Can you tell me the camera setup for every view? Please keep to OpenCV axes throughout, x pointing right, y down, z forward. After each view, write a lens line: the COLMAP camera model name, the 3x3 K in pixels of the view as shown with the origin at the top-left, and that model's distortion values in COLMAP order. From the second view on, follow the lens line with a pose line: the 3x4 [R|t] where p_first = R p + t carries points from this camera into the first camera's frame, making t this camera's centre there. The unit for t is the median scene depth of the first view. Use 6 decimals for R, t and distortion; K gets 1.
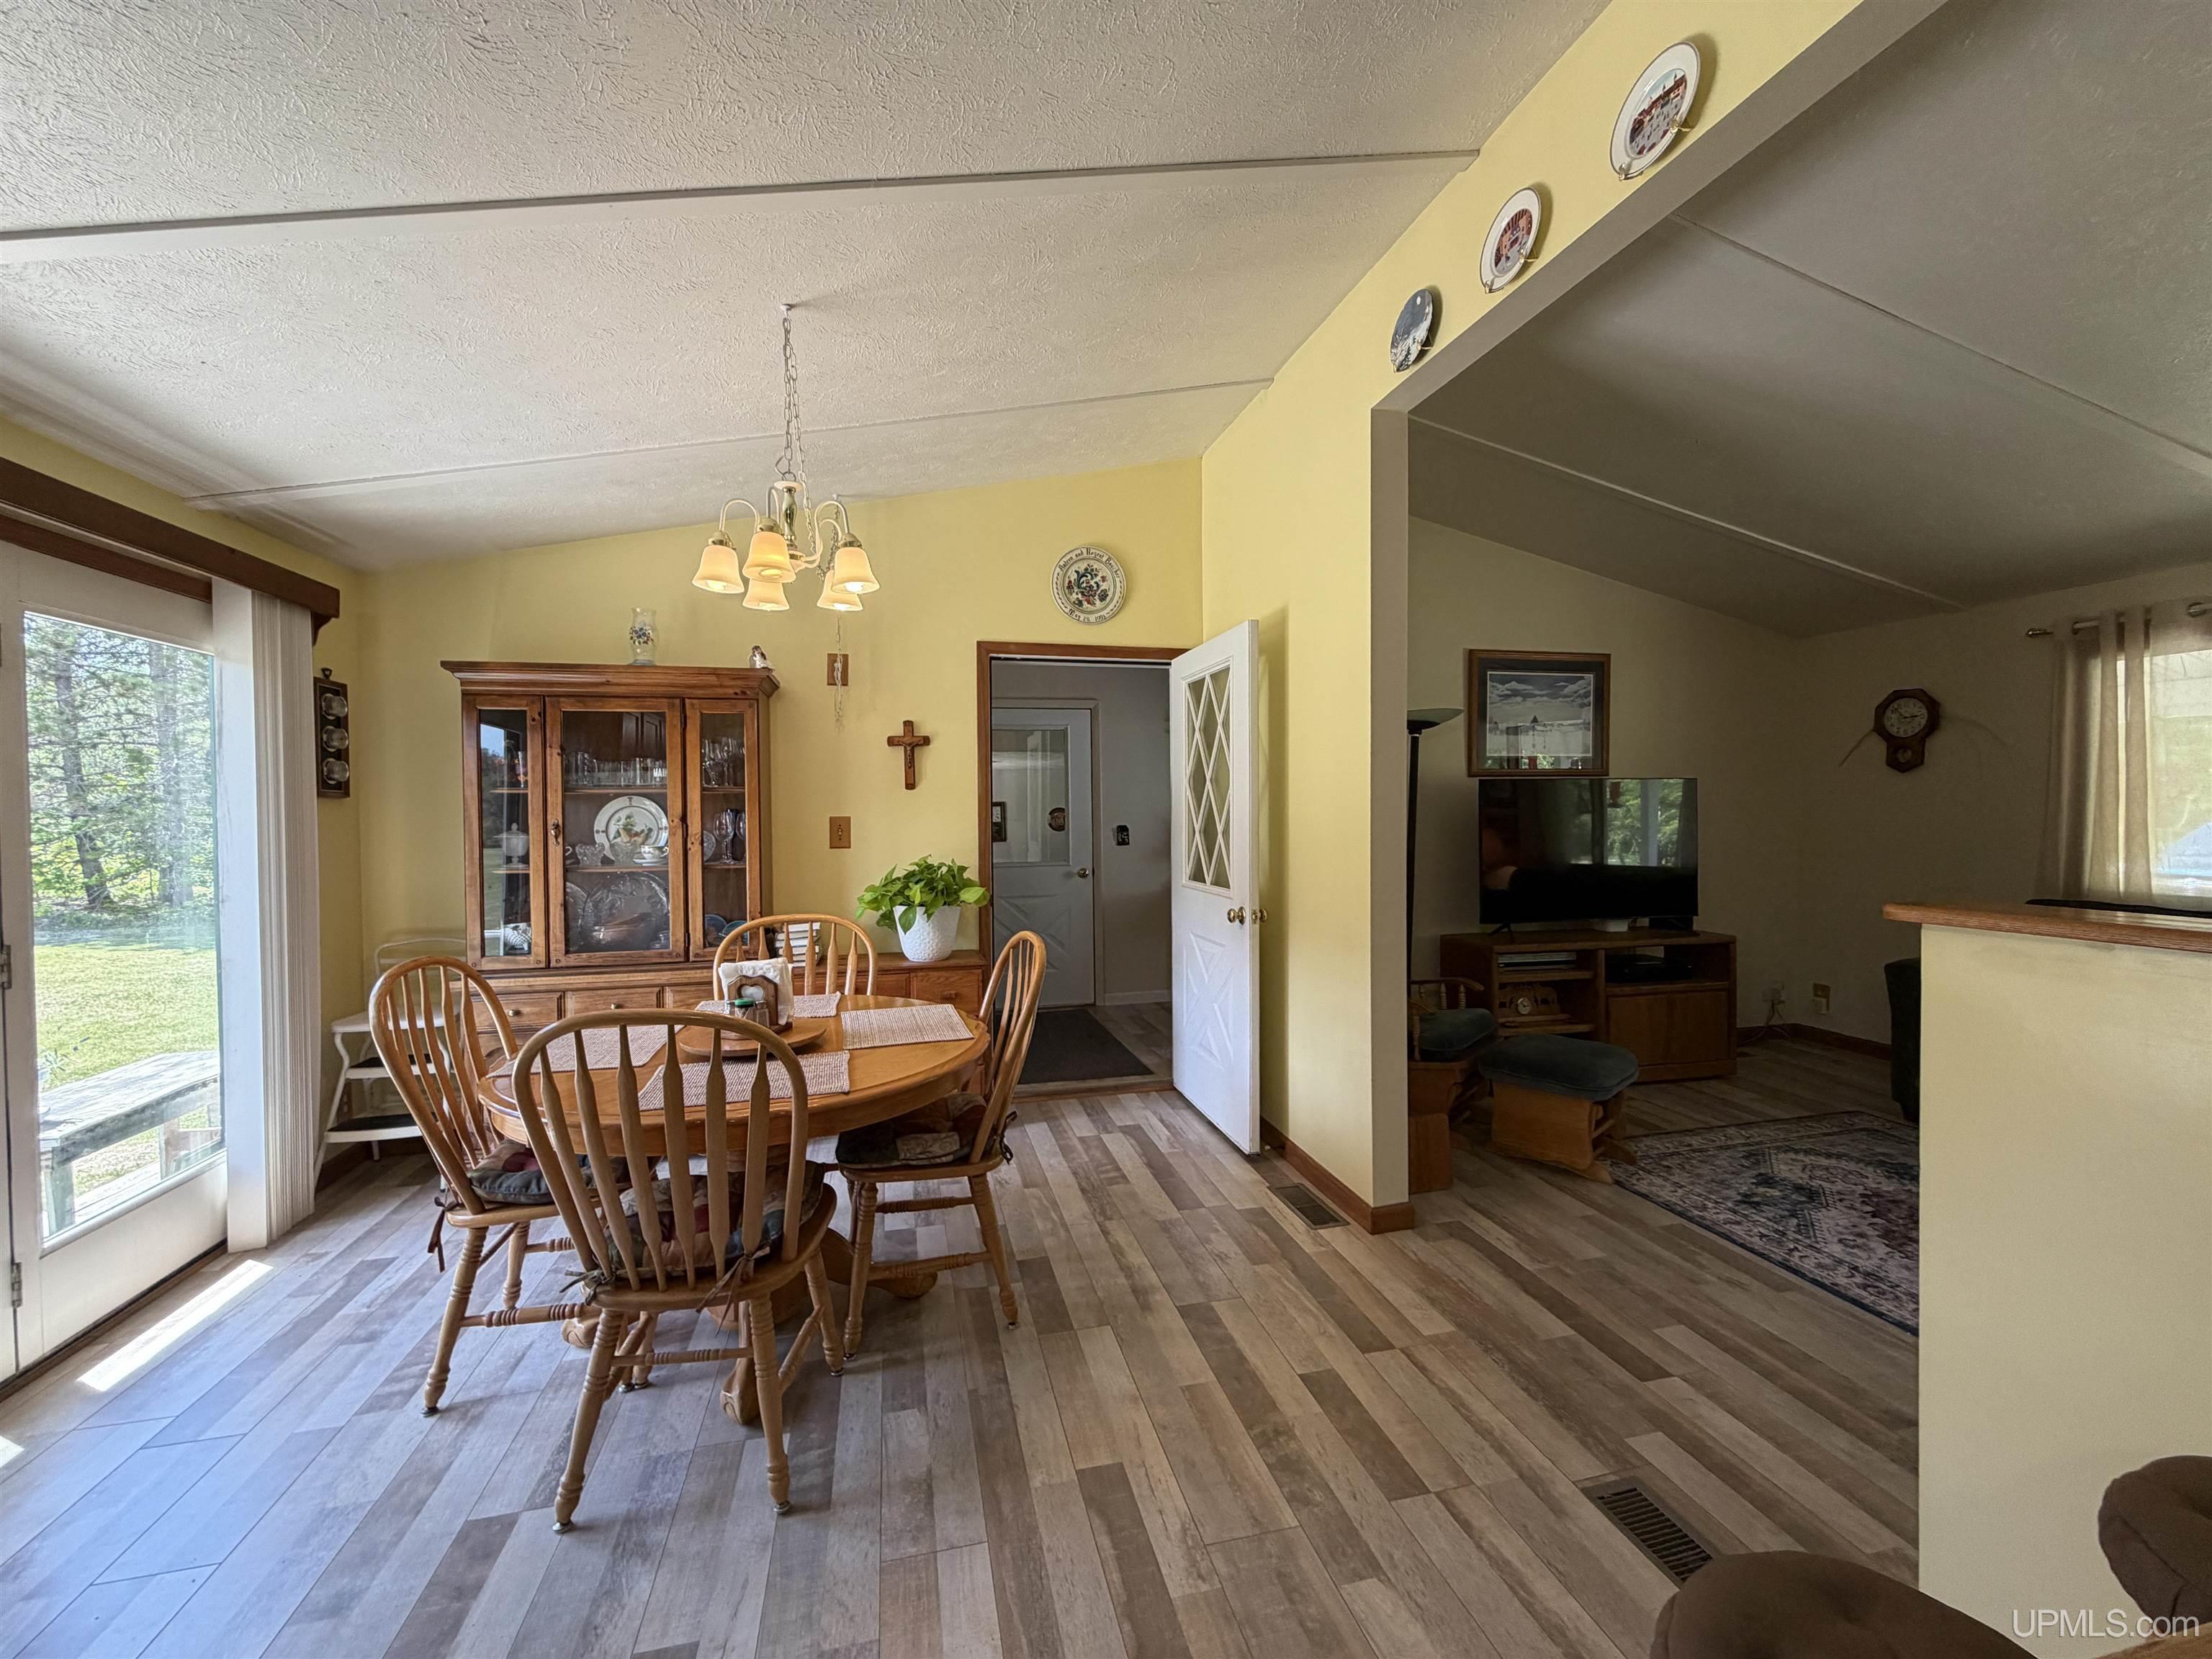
lens RADIAL K [[883.1, 0, 1099.6], [0, 883.1, 824.9], [0, 0, 1]] dist [0.005837, -0.002781]
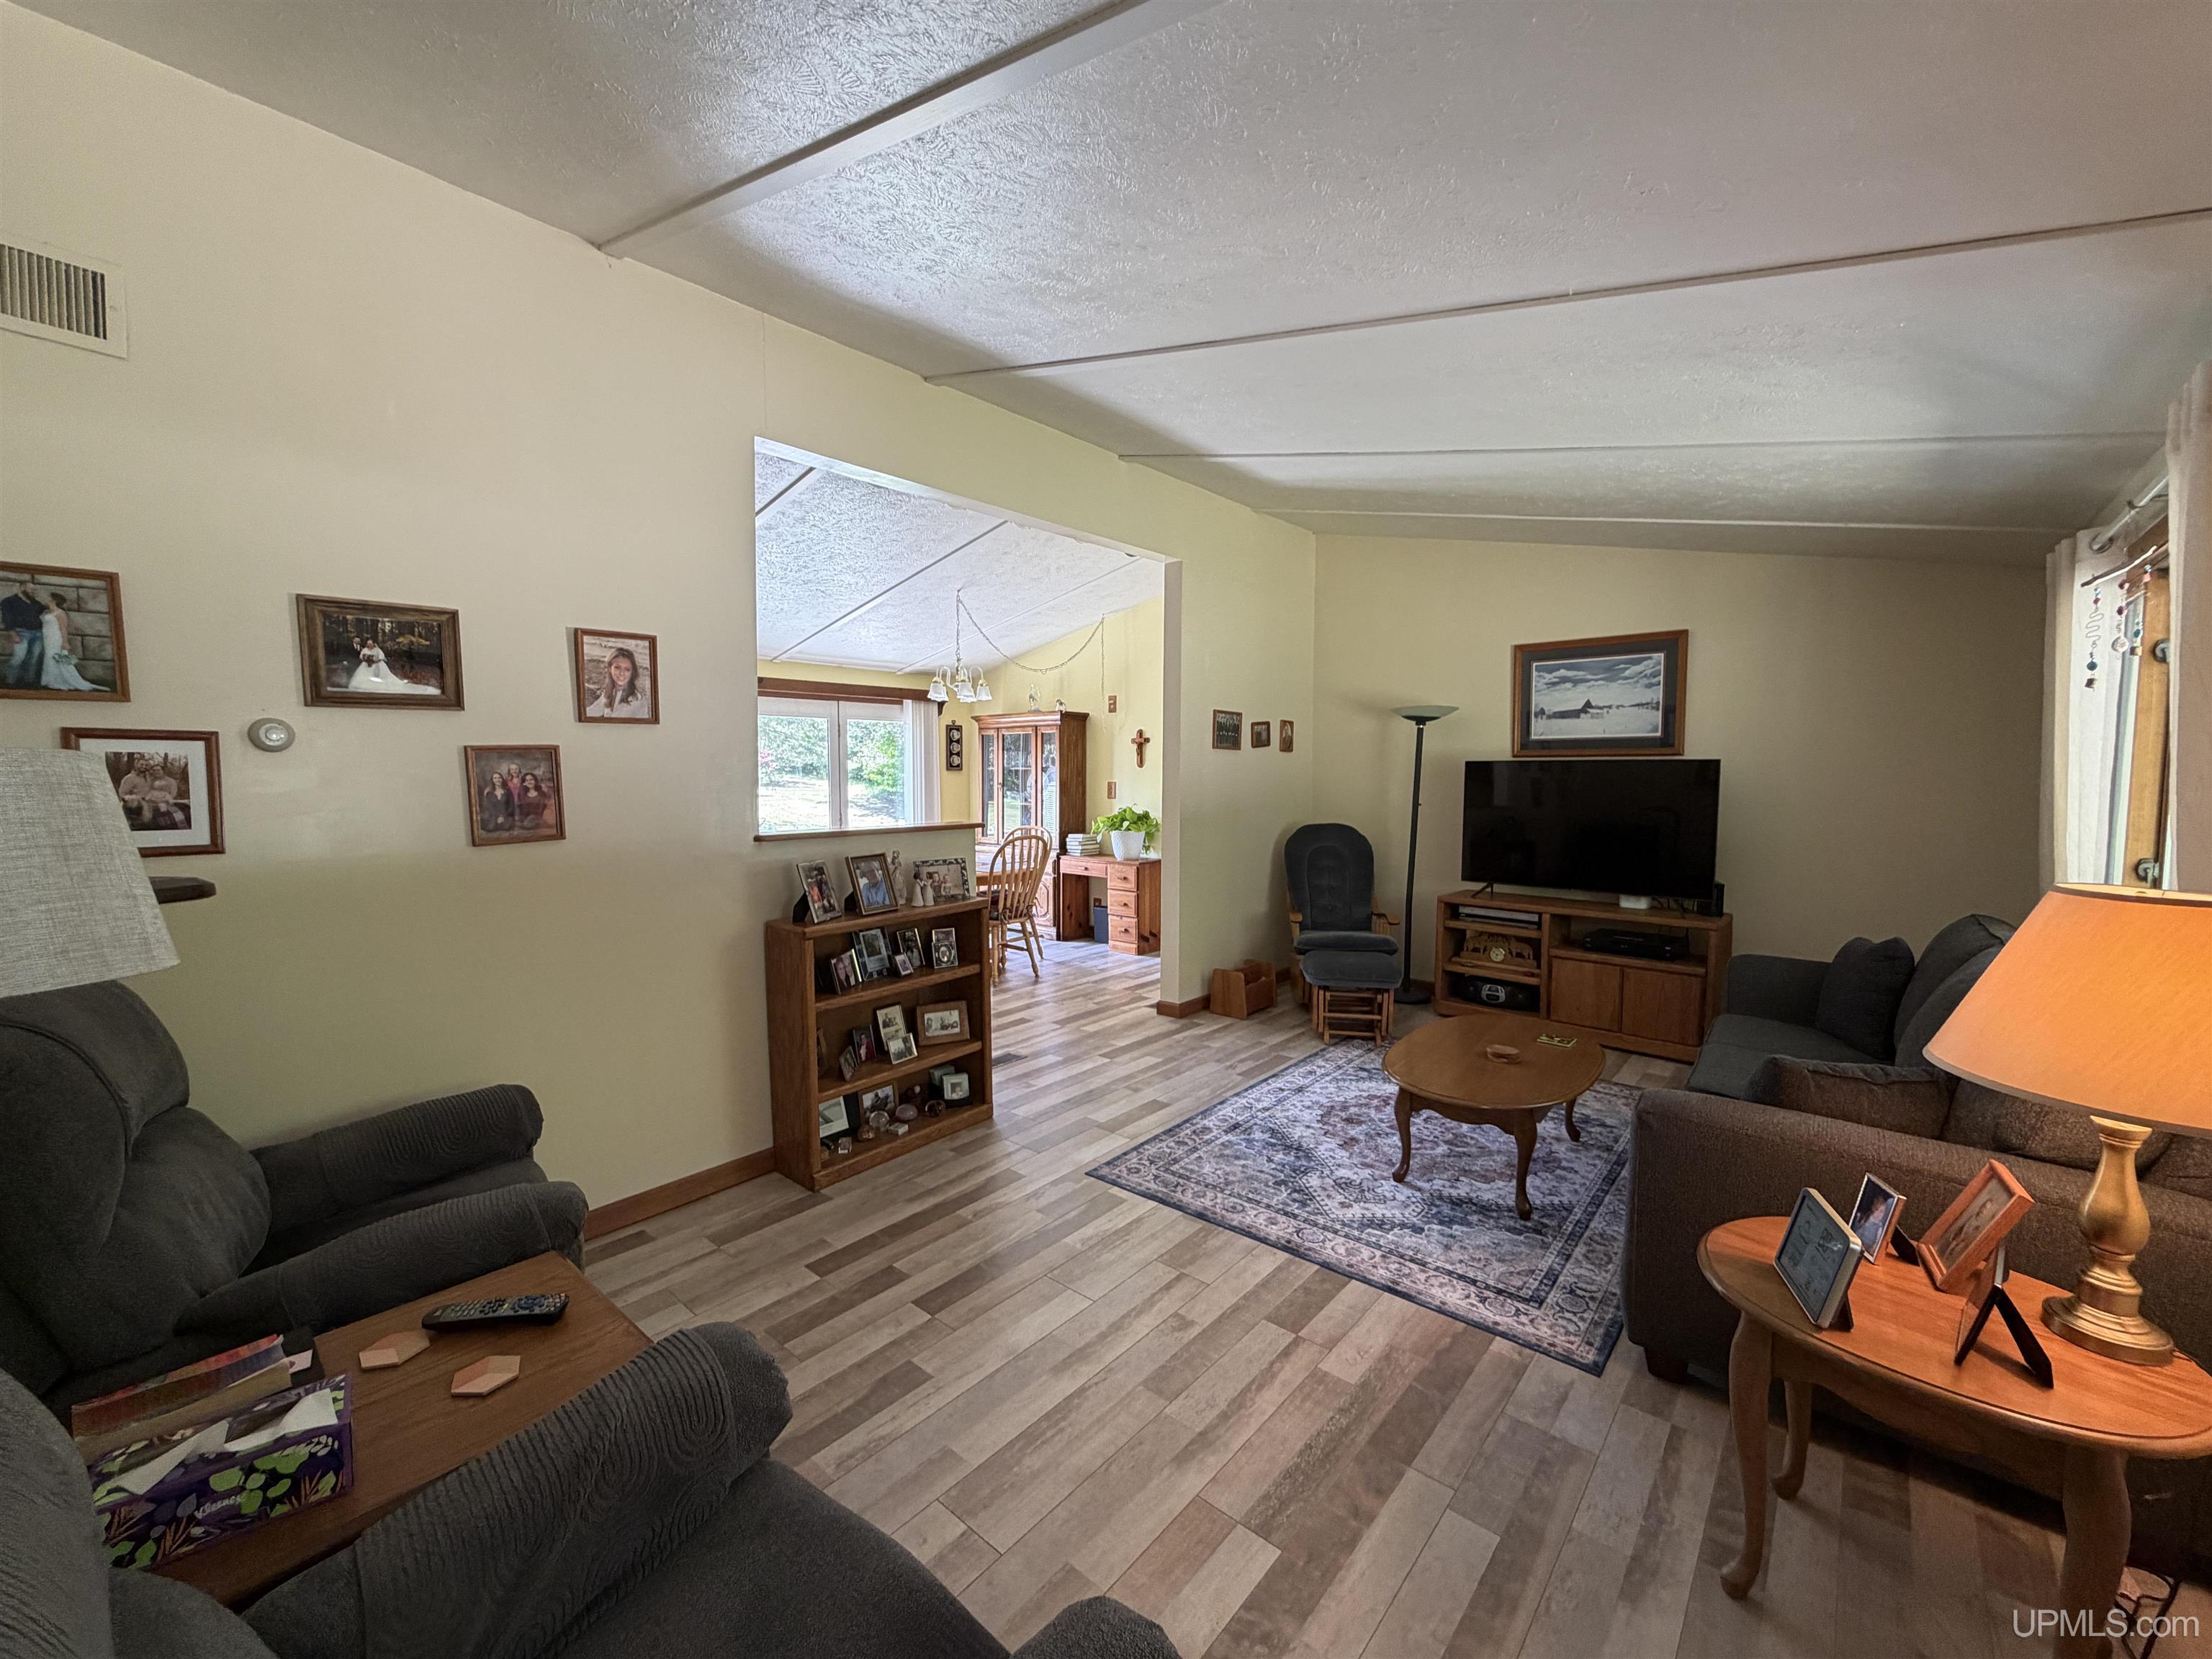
lens RADIAL K [[883.1, 0, 1099.6], [0, 883.1, 824.9], [0, 0, 1]] dist [0.005837, -0.002781]
pose [[0.574931, 0.059628, -0.816026, 1.600052], [-0.021523, 0.998098, 0.057768, -0.033515], [0.817919, -0.015649, 0.575121, -0.146192]]
